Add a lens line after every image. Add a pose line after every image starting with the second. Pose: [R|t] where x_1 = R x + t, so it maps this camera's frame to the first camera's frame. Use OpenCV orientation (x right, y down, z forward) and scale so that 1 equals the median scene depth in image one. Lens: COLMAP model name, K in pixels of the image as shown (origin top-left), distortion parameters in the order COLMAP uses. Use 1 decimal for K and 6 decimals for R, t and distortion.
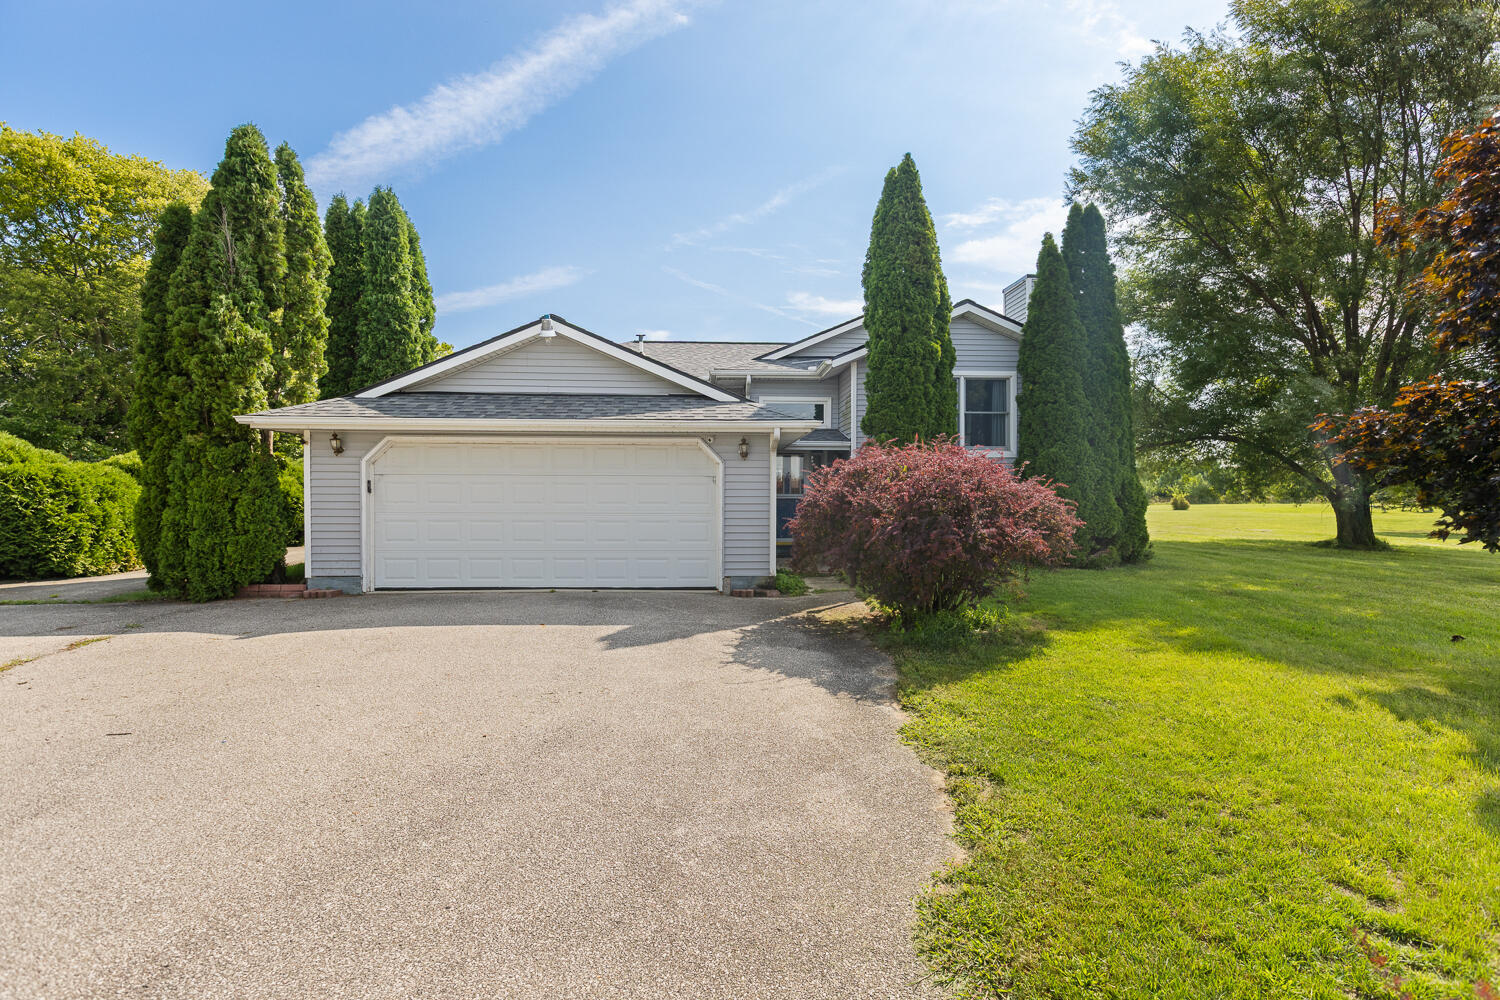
lens RADIAL K [[748.1, 0, 755.1], [0, 748.1, 498.2], [0, 0, 1]] dist [-0.004430, -0.001650]
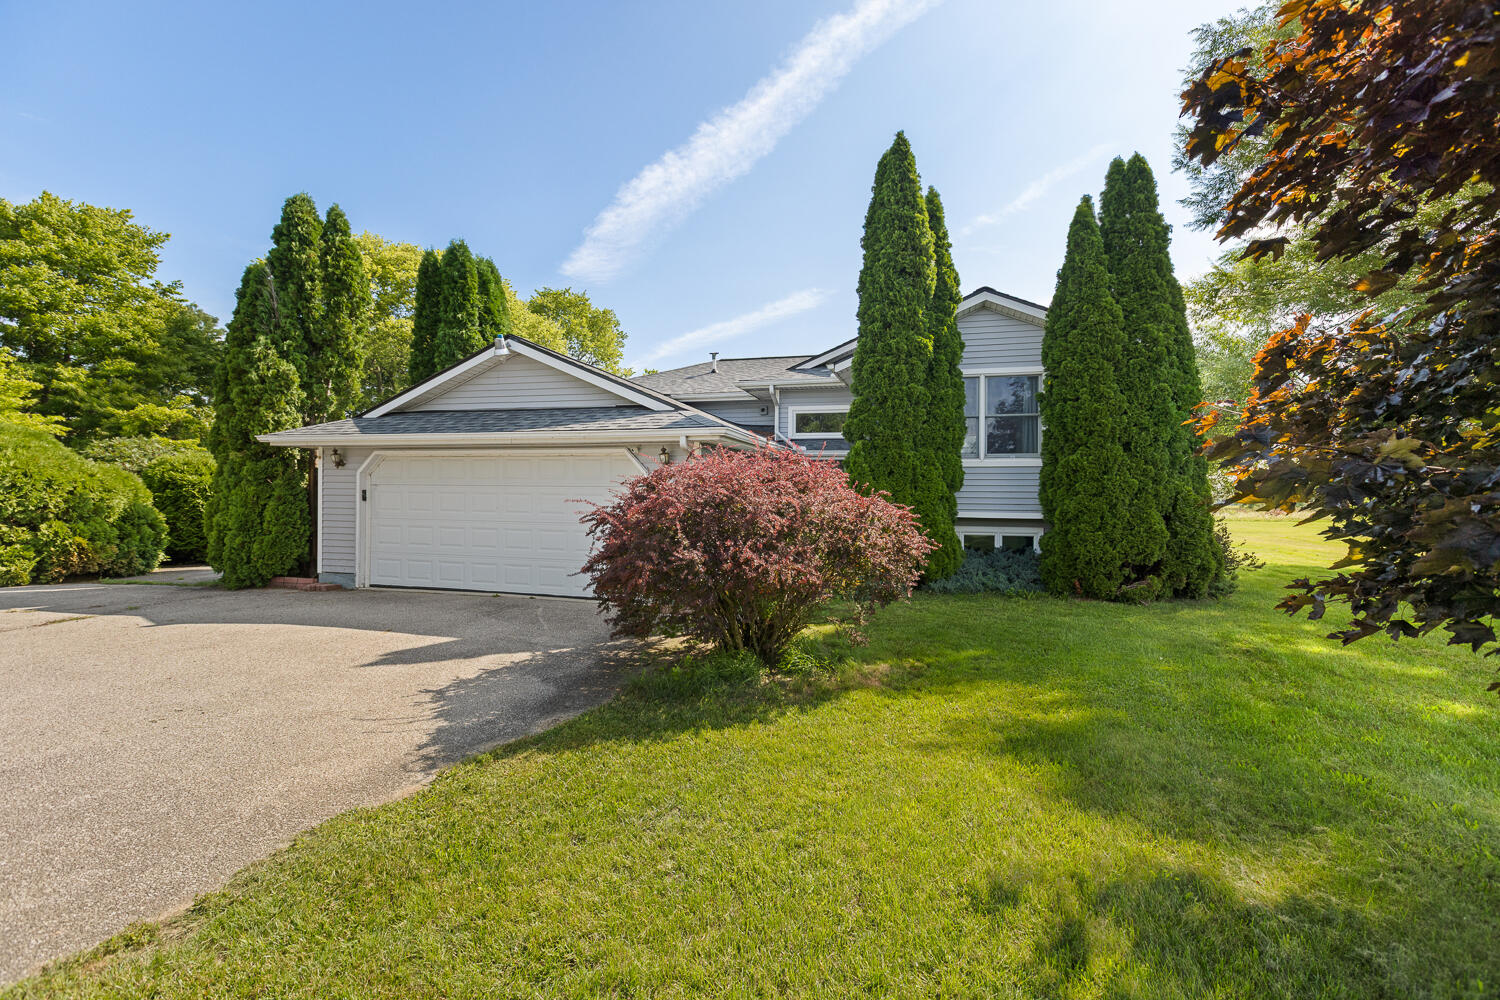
lens RADIAL K [[672.5, 0, 751.4], [0, 672.5, 501.8], [0, 0, 1]] dist [-0.004036, 0.000306]
pose [[0.946174, 0.009634, -0.323515, 0.363995], [-0.012145, 0.999910, -0.005744, -0.006749], [0.323430, 0.009363, 0.946206, 0.213104]]
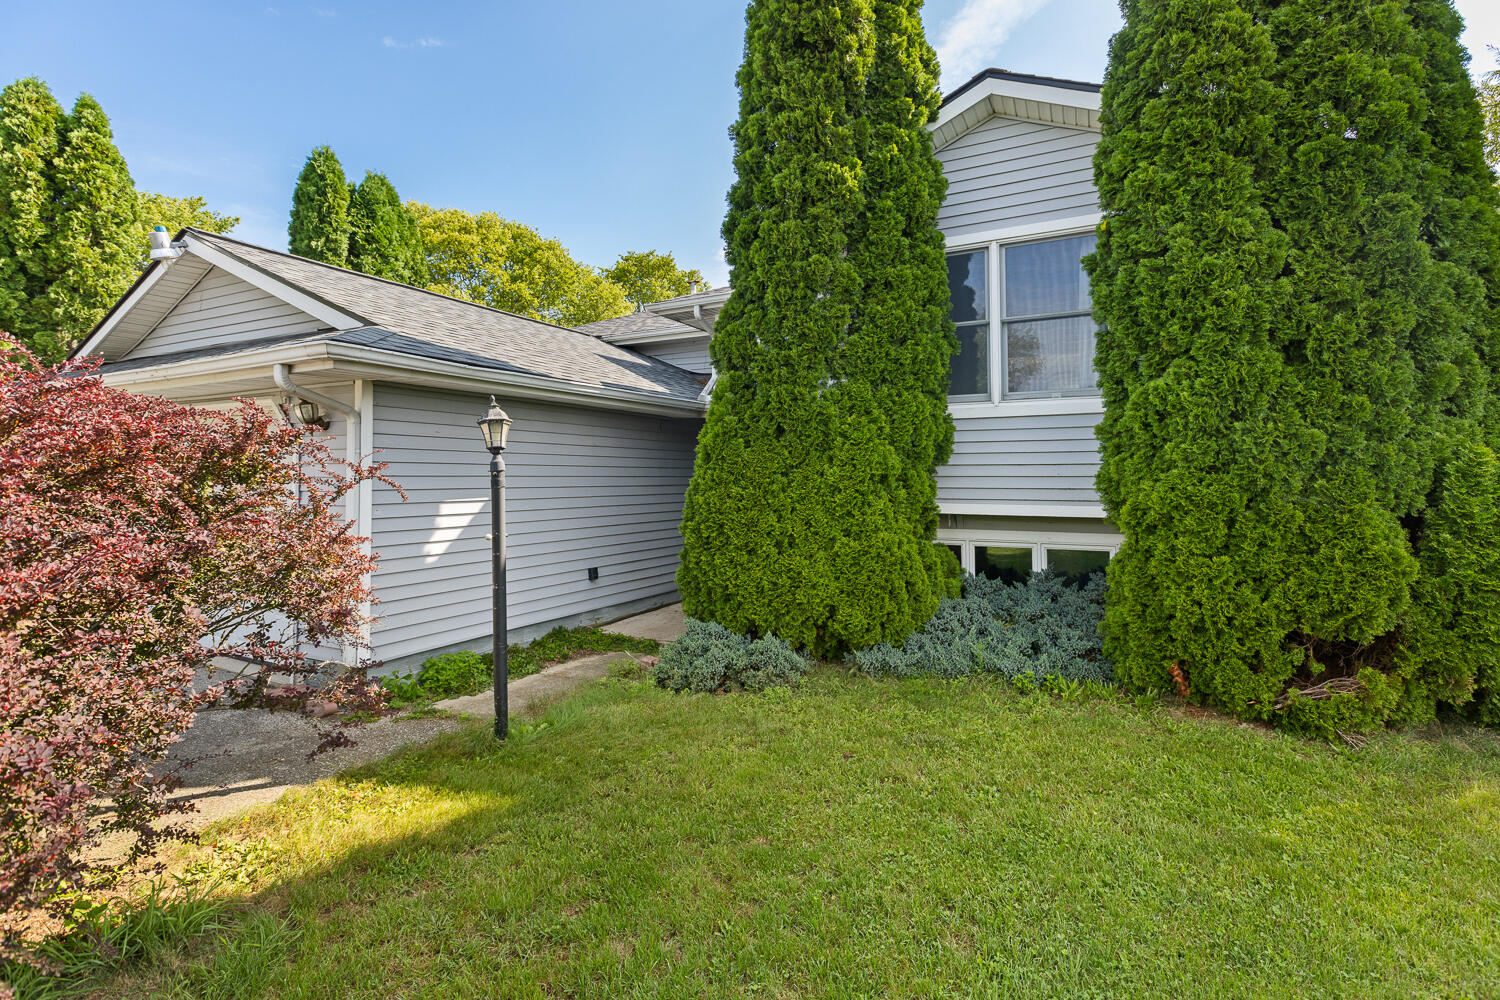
lens RADIAL K [[672.5, 0, 780.3], [0, 672.5, 464.0], [0, 0, 1]] dist [-0.004036, 0.000306]
pose [[0.852850, -0.011254, -0.522035, 0.496533], [-0.002920, 0.999649, -0.026321, -0.018443], [0.522148, 0.023972, 0.852518, 0.751258]]
